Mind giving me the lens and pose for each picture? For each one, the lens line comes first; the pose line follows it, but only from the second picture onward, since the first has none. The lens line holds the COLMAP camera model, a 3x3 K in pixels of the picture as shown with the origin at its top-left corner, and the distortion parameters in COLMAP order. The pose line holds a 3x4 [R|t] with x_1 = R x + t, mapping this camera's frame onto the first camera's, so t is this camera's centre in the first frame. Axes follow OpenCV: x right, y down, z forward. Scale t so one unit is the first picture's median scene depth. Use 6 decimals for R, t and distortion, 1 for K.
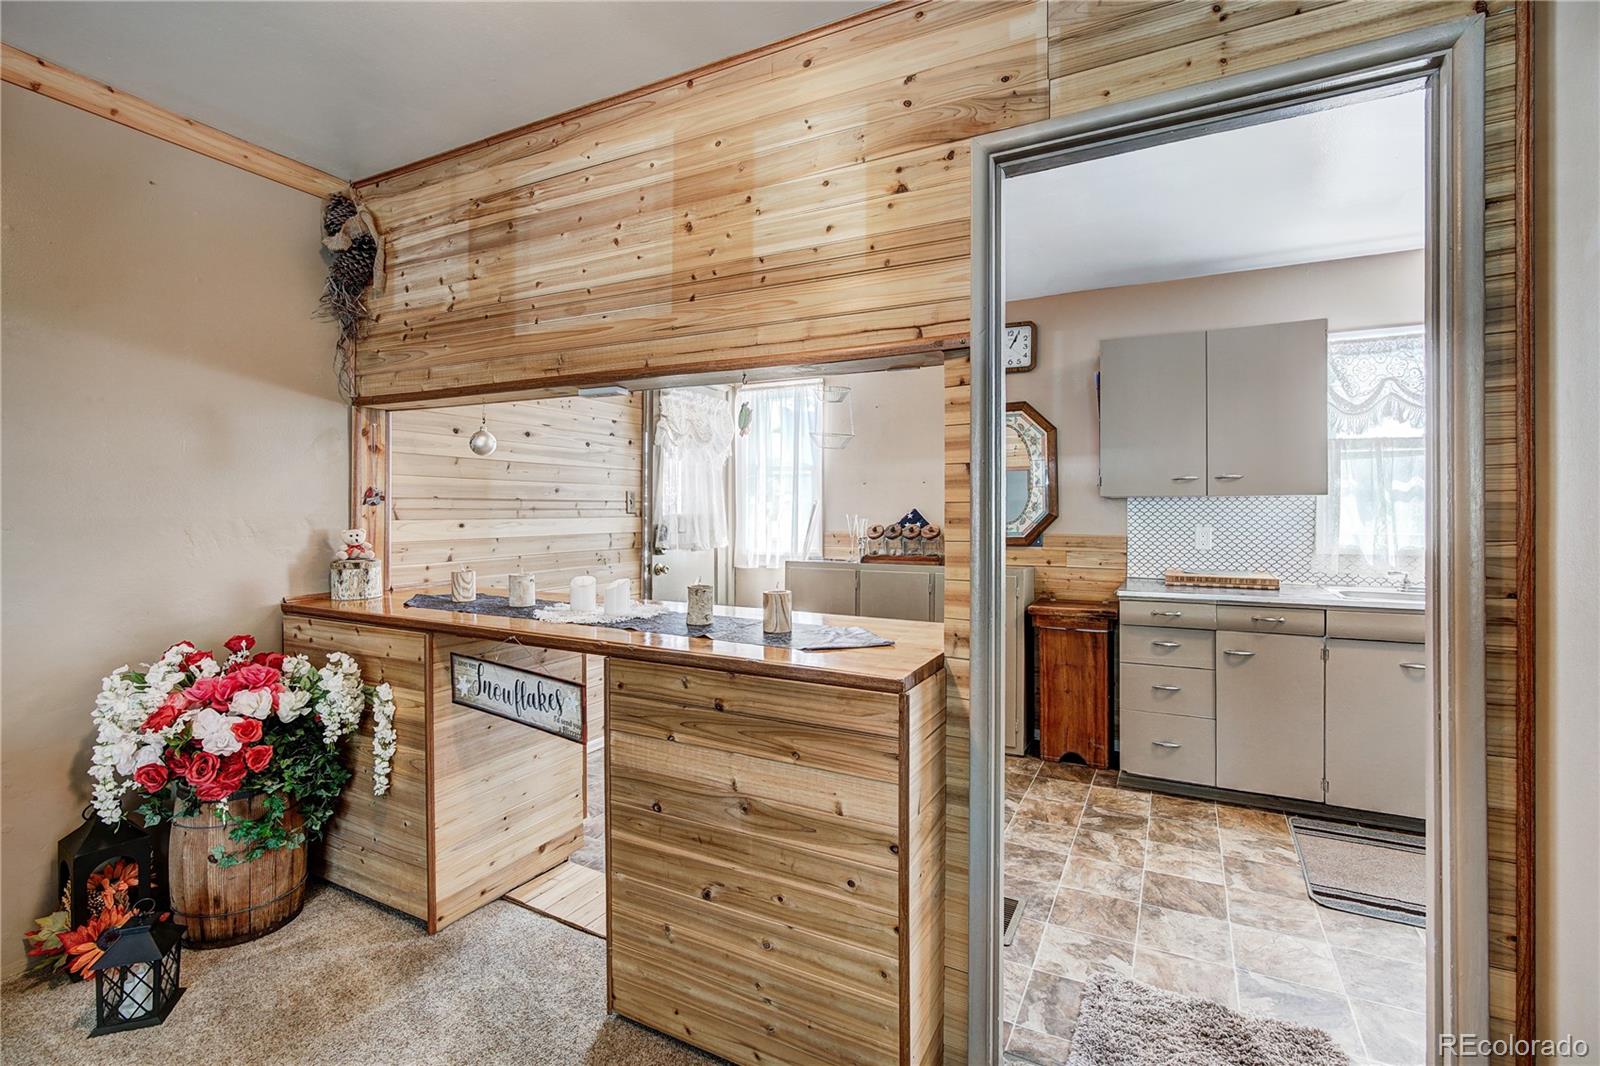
lens RADIAL K [[726.6, 0, 806.4], [0, 726.6, 512.4], [0, 0, 1]] dist [-0.005841, 0.001535]
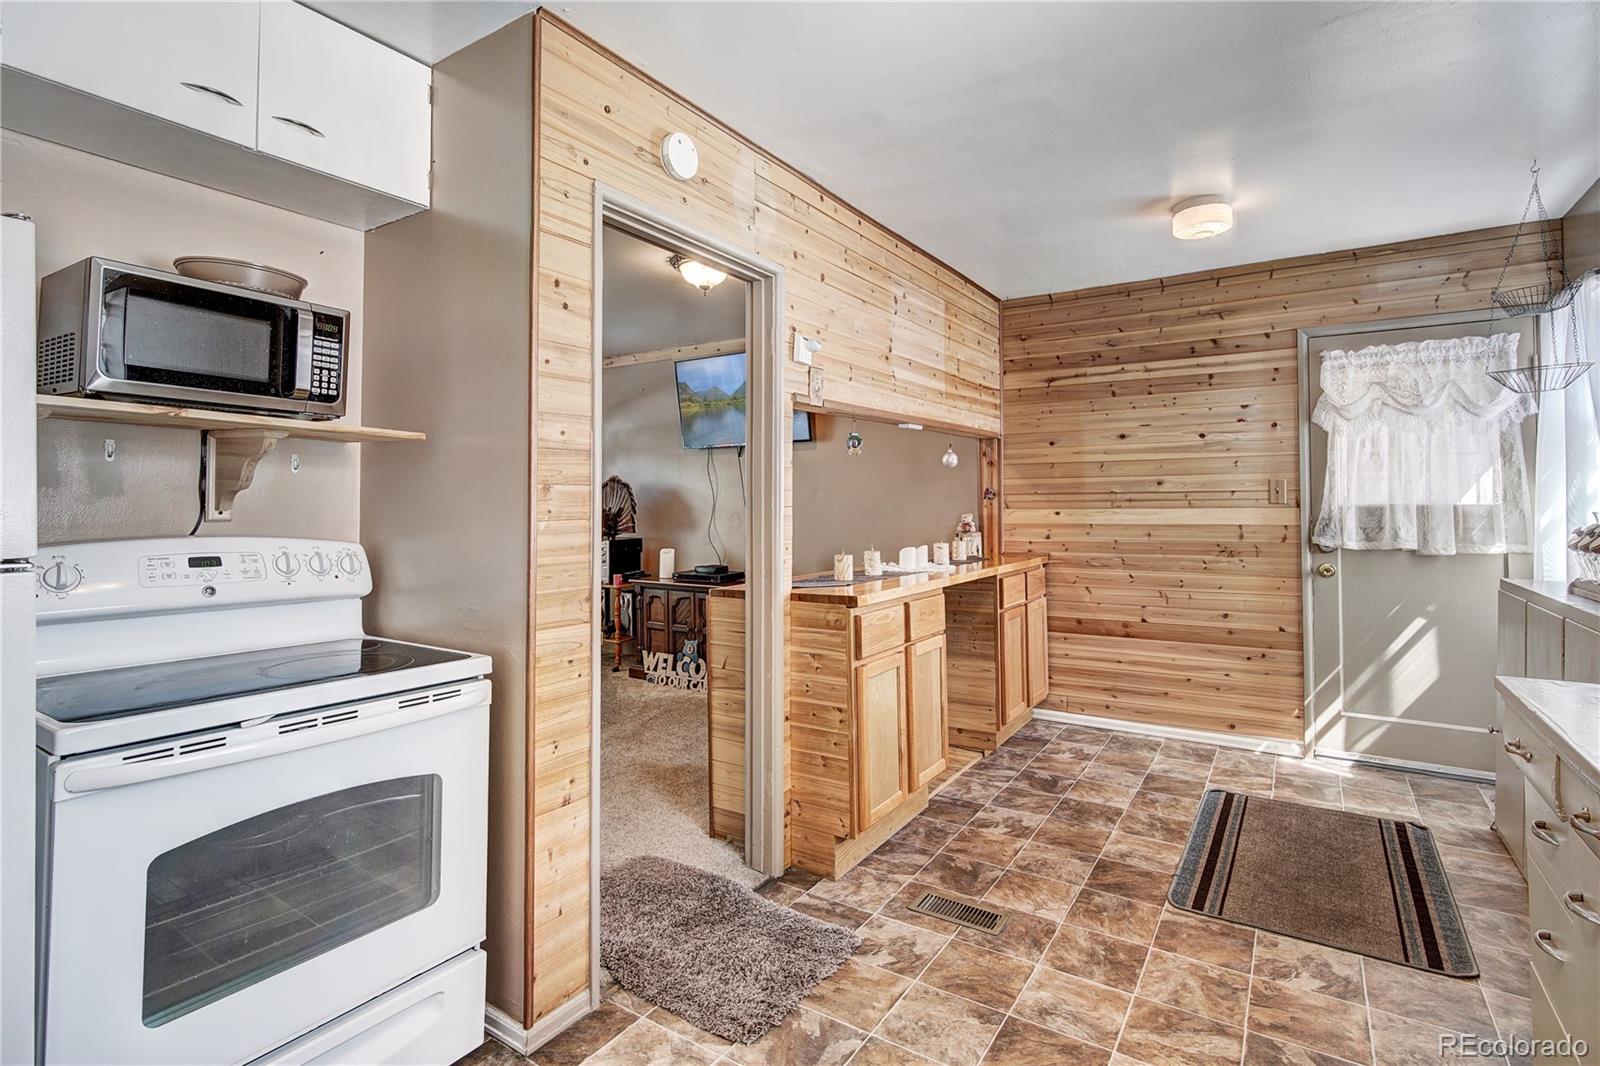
lens RADIAL K [[778.8, 0, 799.1], [0, 778.8, 487.4], [0, 0, 1]] dist [-0.003751, 0.000361]
pose [[-0.098730, -0.022650, -0.994856, 0.841103], [0.001986, 0.999734, -0.022958, 0.001836], [0.995112, -0.004242, -0.098658, 0.554942]]
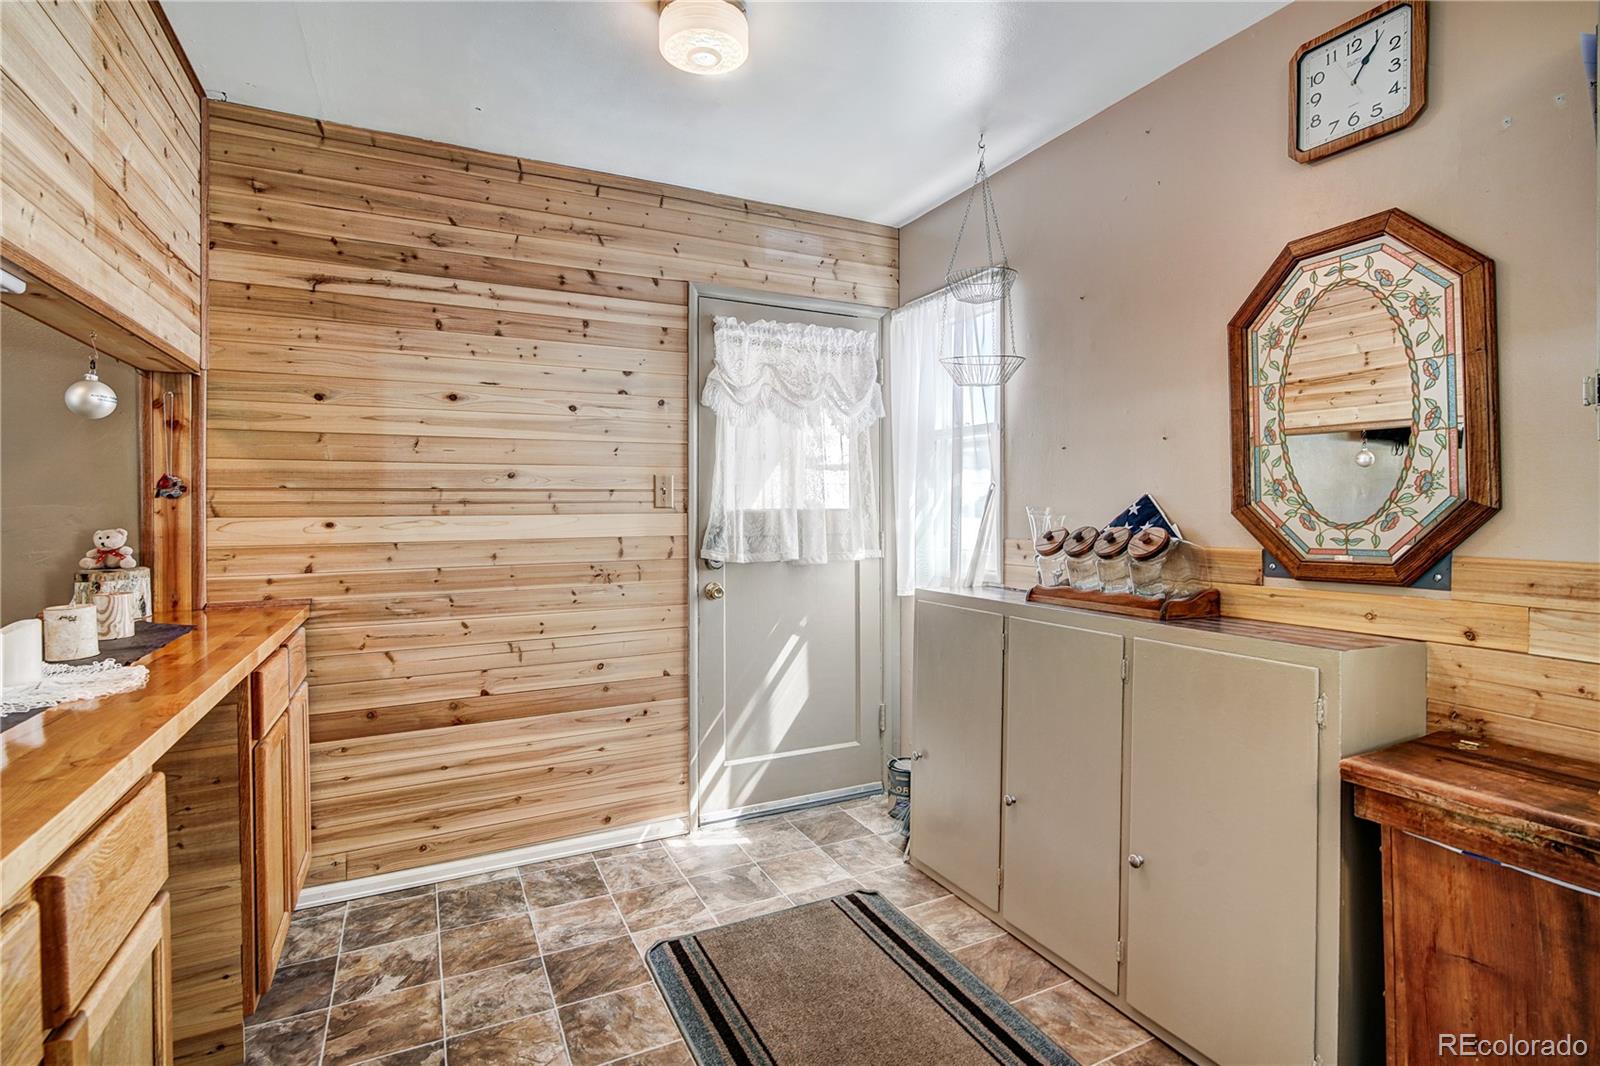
lens RADIAL K [[778.8, 0, 808.4], [0, 778.8, 508.4], [0, 0, 1]] dist [-0.003751, 0.000361]
pose [[0.810298, -0.006822, -0.585978, 0.319804], [0.005318, 0.999977, -0.004289, 0.006001], [0.585994, 0.000359, 0.810315, 0.536845]]
